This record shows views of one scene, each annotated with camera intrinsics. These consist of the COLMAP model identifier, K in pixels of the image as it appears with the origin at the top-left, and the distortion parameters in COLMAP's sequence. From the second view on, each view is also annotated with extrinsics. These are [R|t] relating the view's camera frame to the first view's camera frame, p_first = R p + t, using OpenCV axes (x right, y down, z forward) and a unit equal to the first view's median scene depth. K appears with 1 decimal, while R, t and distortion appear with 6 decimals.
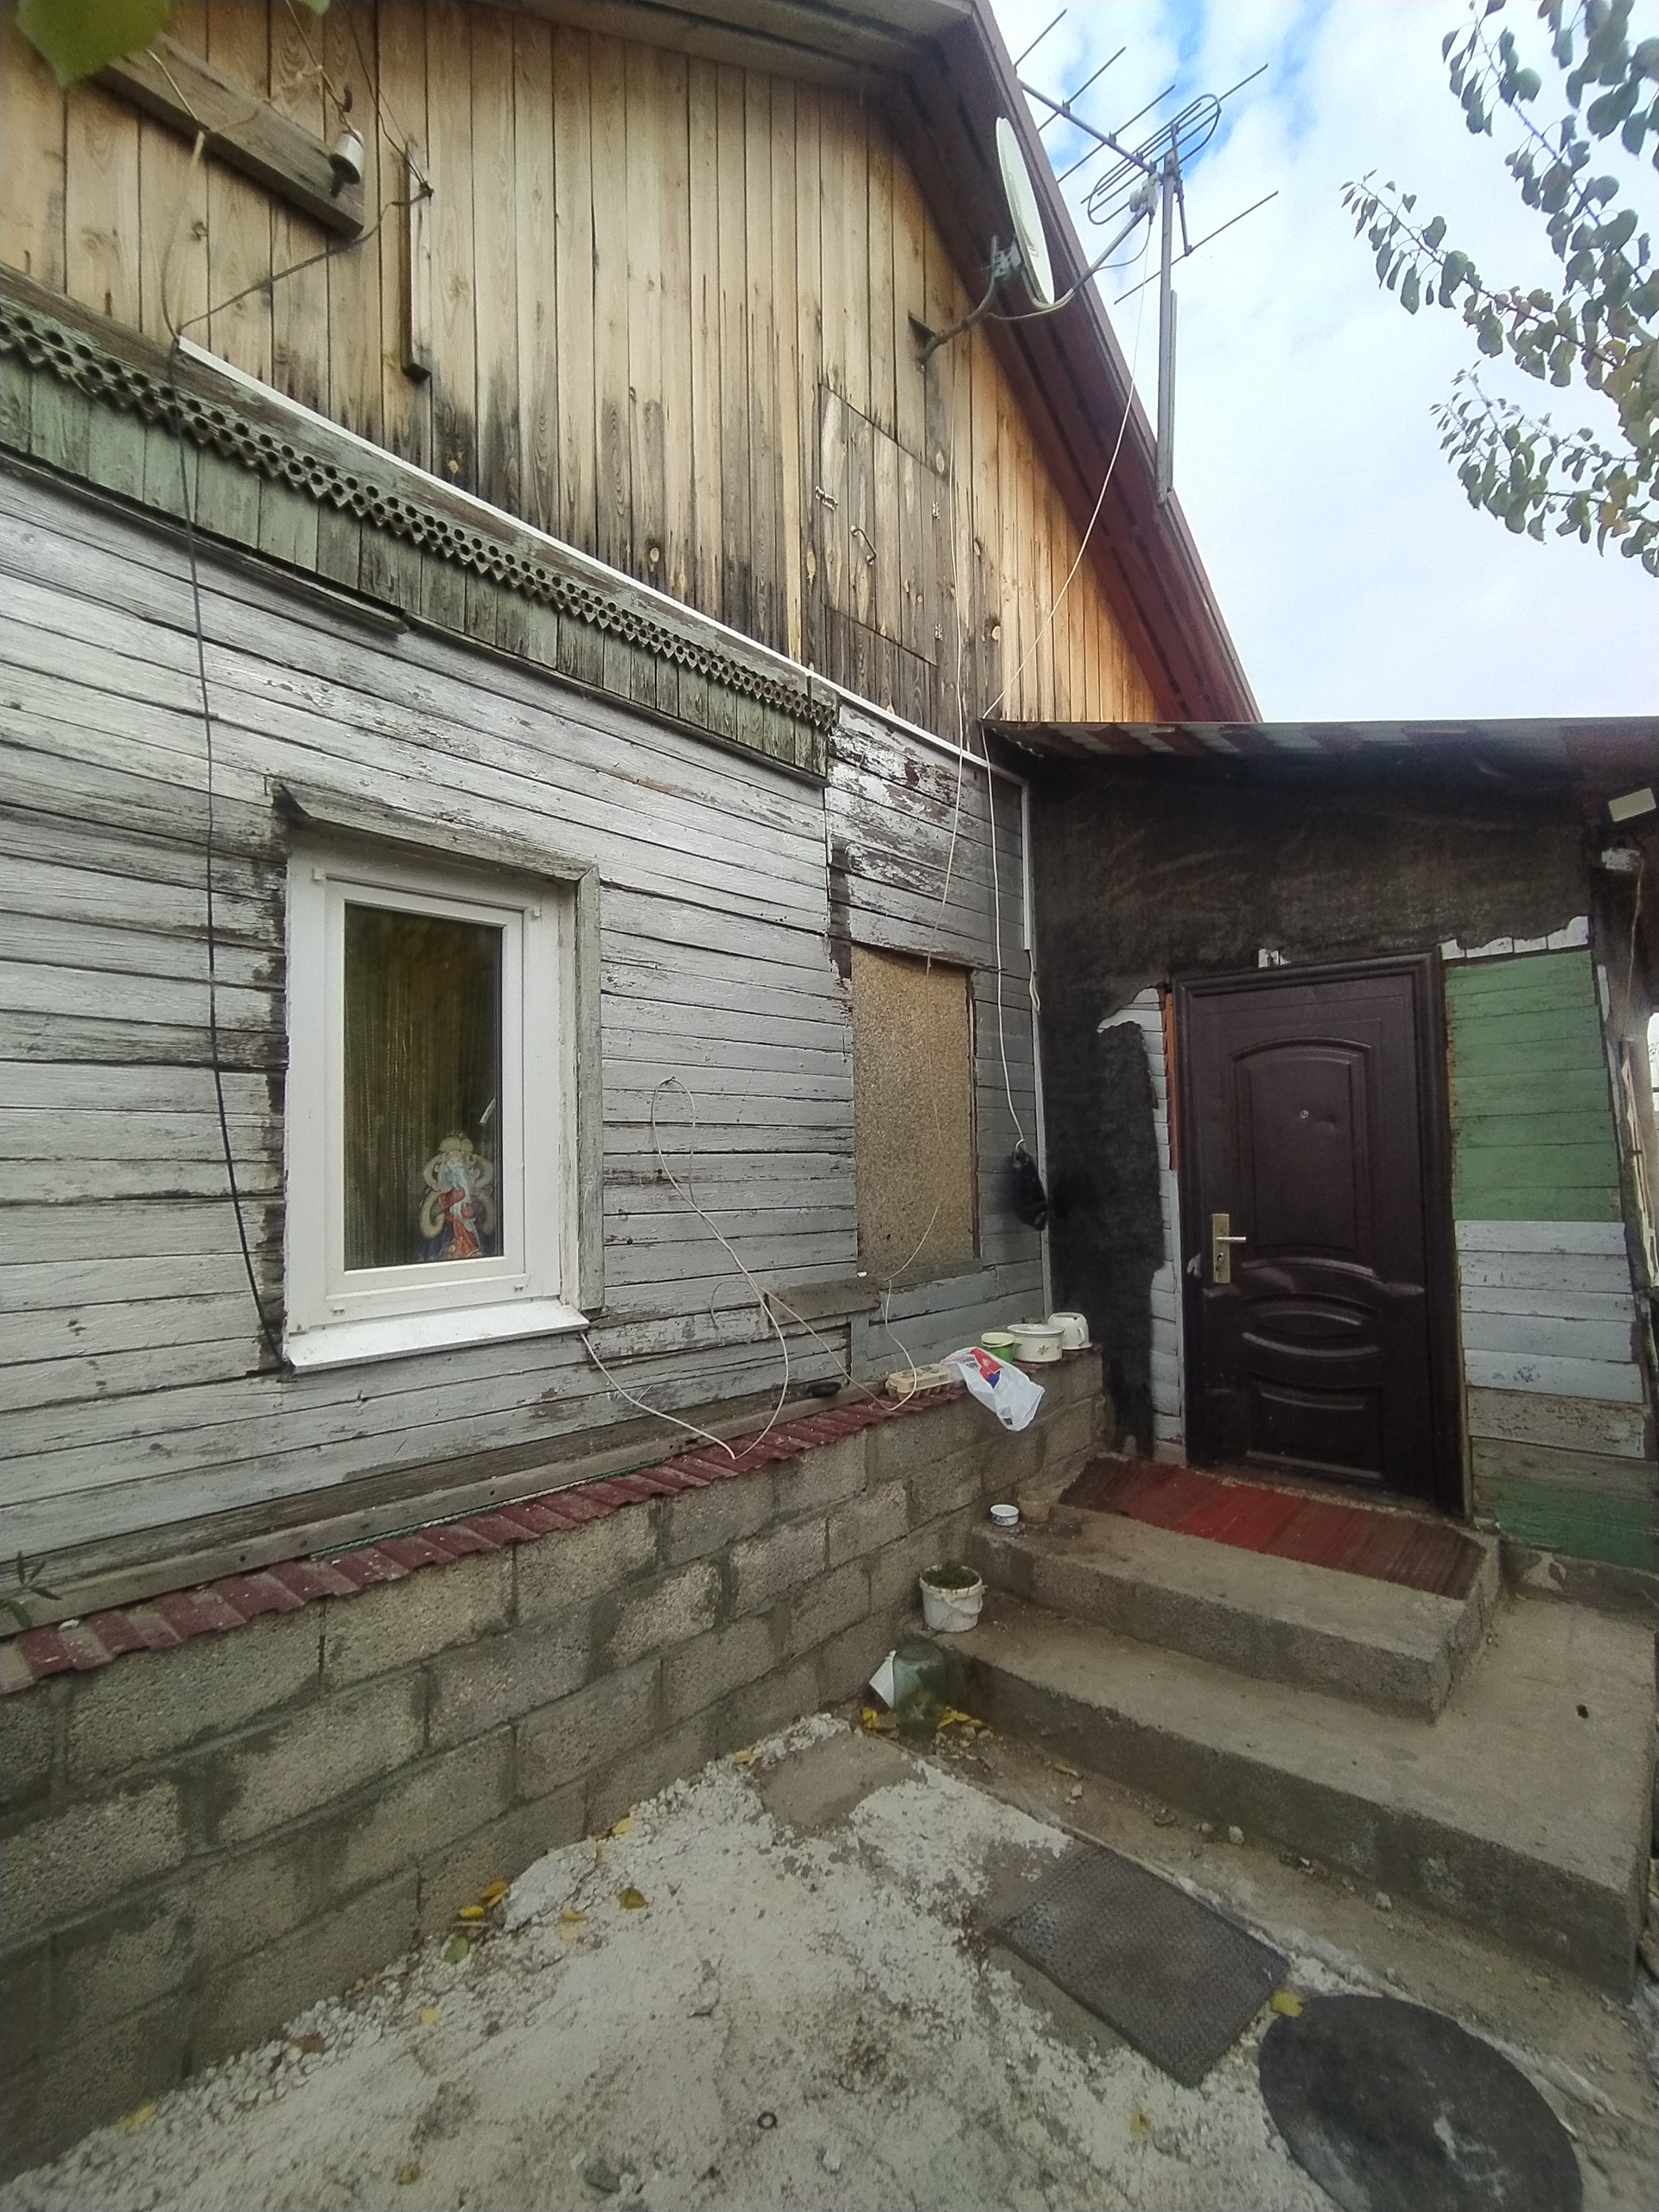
lens RADIAL K [[1019.4, 0, 833.9], [0, 1019.4, 1106.1], [0, 0, 1]] dist [-0.015184, 0.013880]
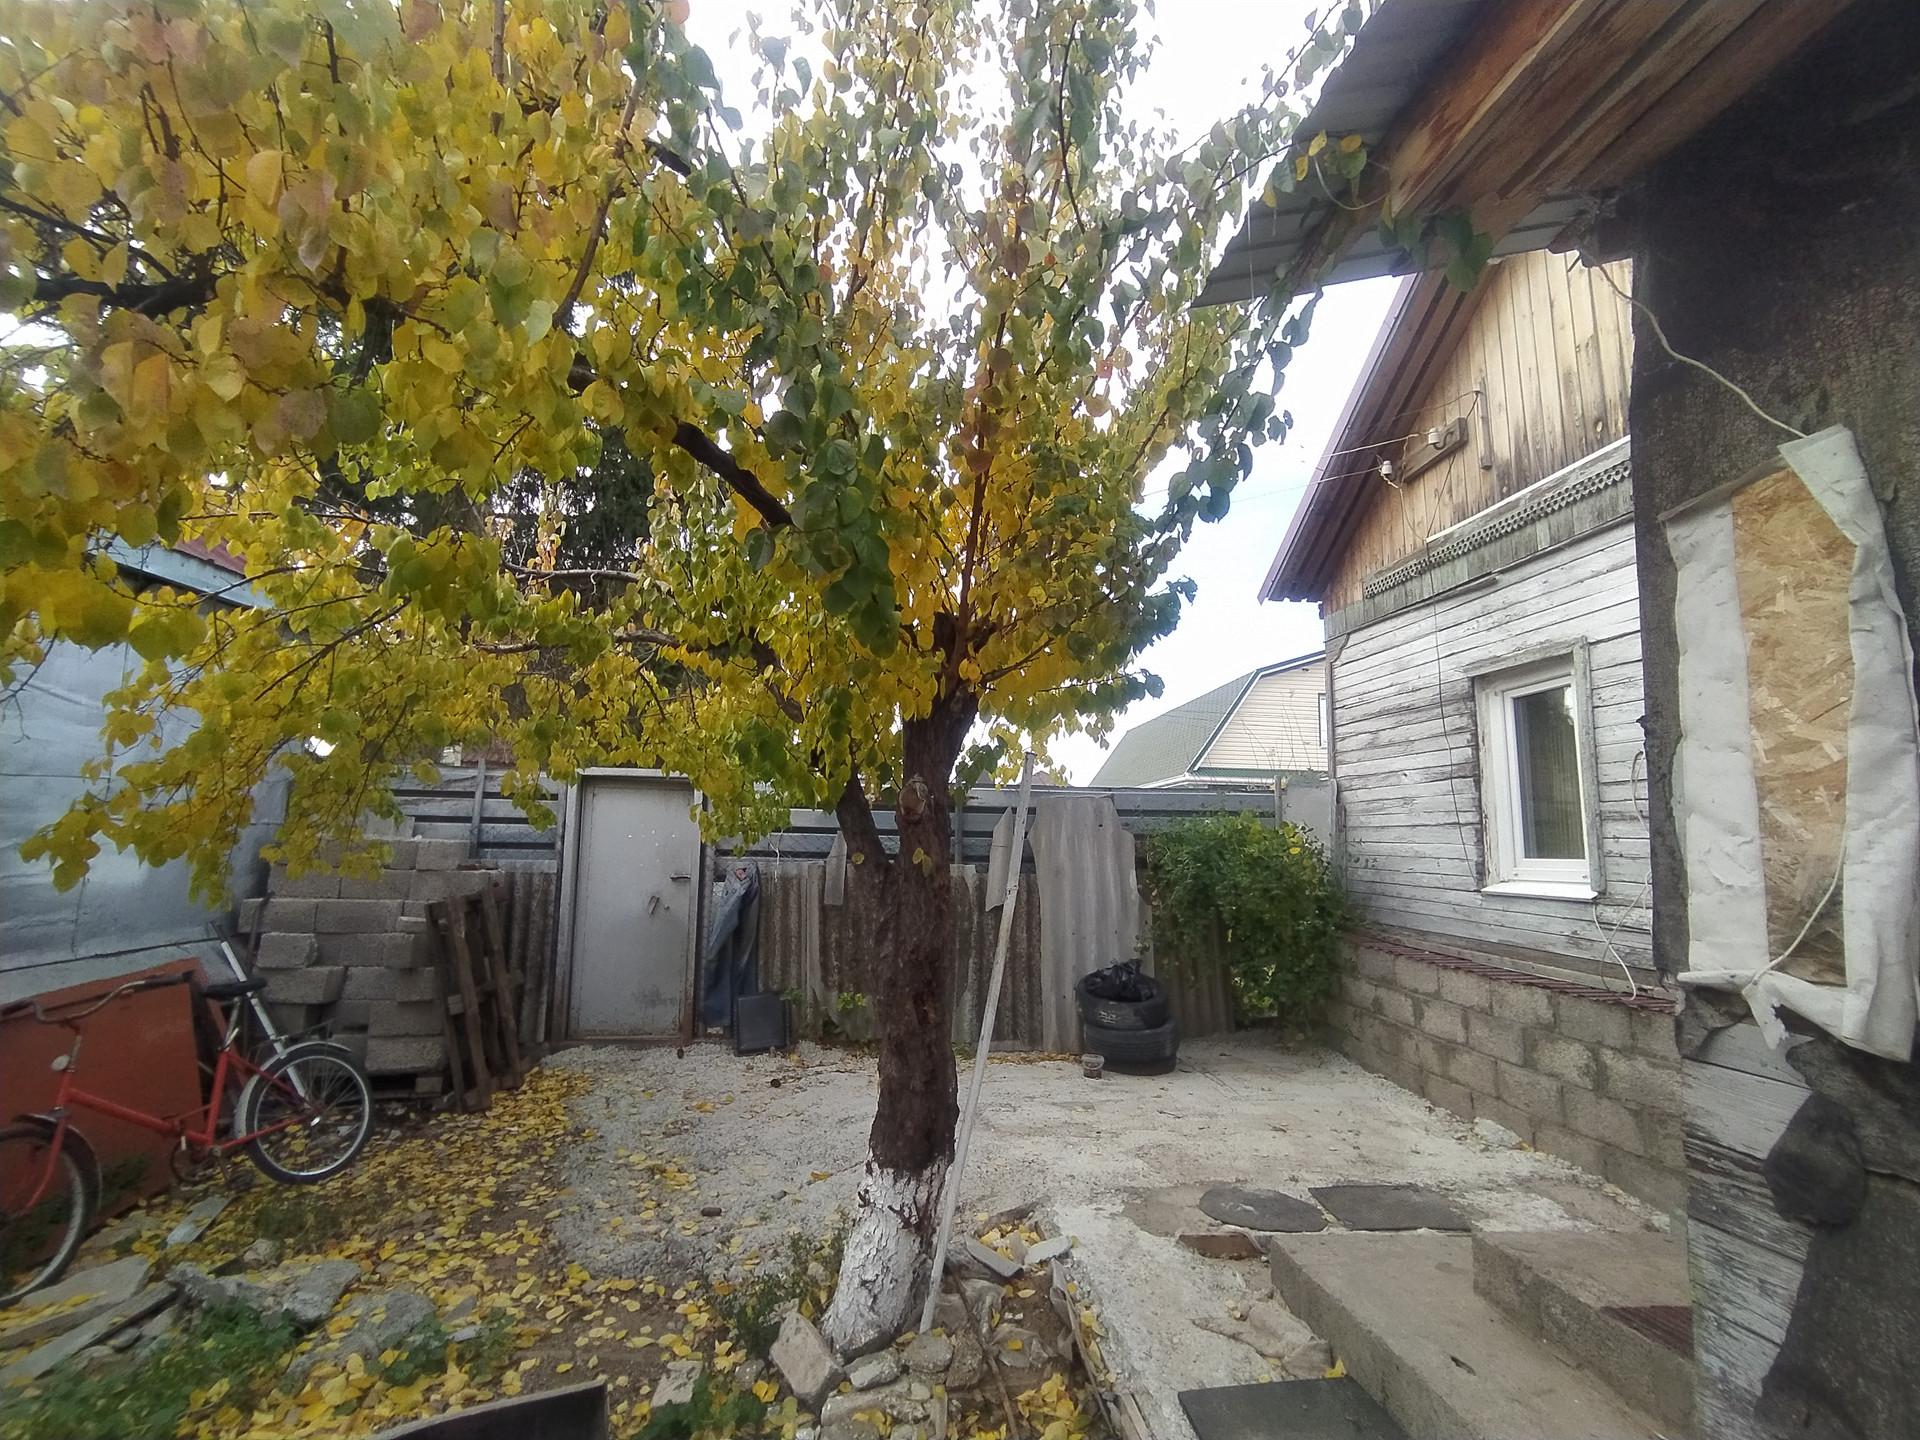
lens RADIAL K [[884.8, 0, 954.0], [0, 884.8, 709.1], [0, 0, 1]] dist [-0.015184, 0.013880]
pose [[-0.663974, -0.123462, -0.737493, 1.600001], [0.015638, 0.983767, -0.178769, 0.141548], [0.747592, -0.130231, -0.651265, 1.175442]]
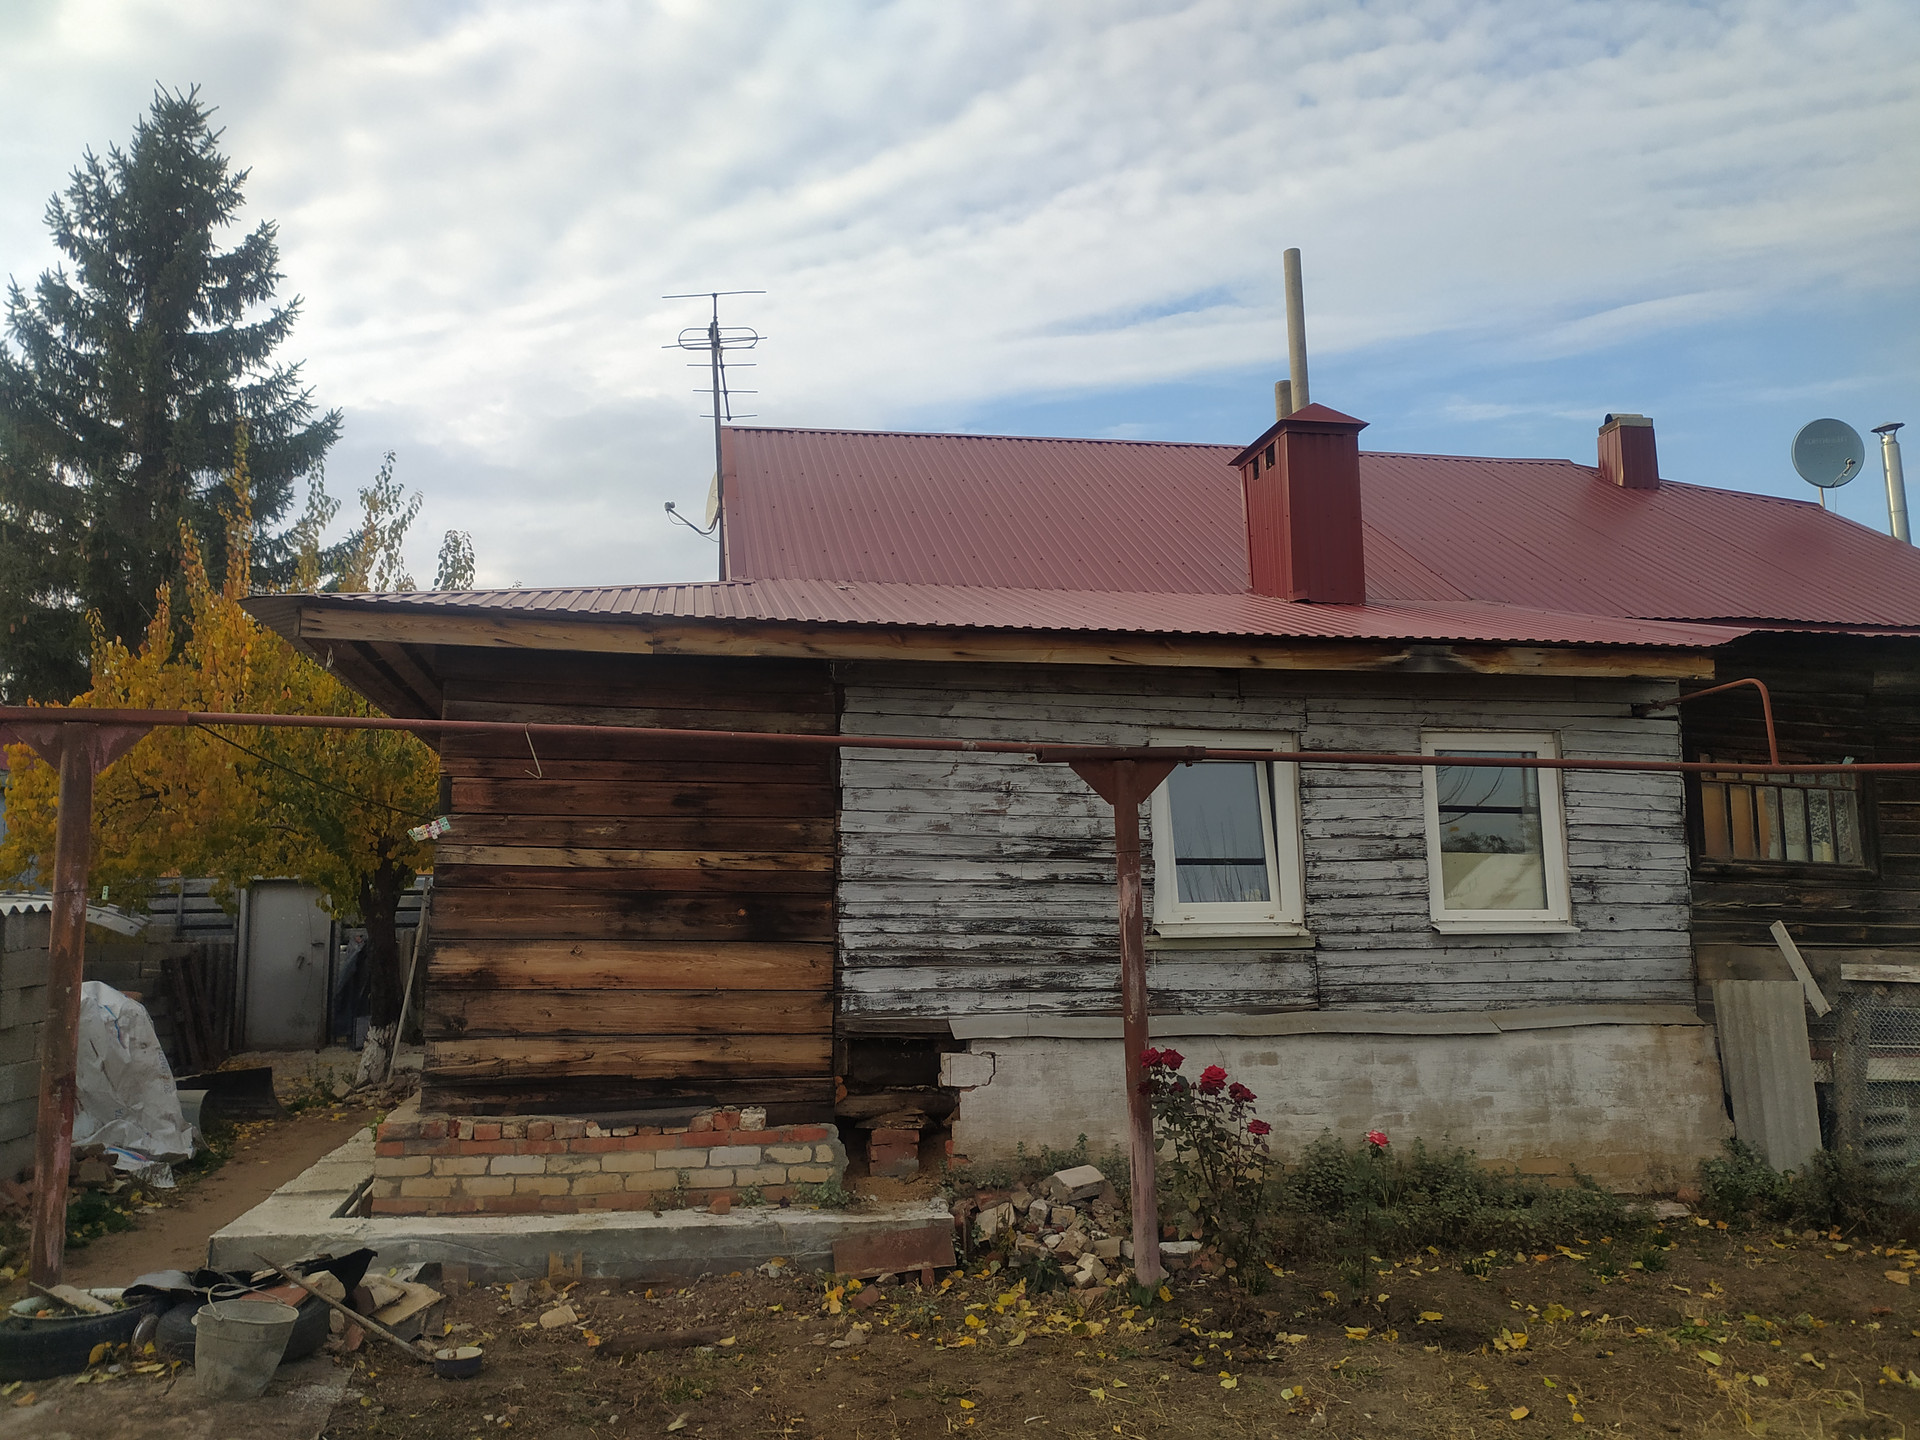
lens RADIAL K [[1442.6, 0, 960.8], [0, 1442.6, 701.5], [0, 0, 1]] dist [0.036894, -0.014067]
pose [[-0.610093, -0.110013, -0.784655, 3.480556], [0.054371, 0.982166, -0.179980, 0.392736], [0.790462, -0.152468, -0.593232, 4.827742]]
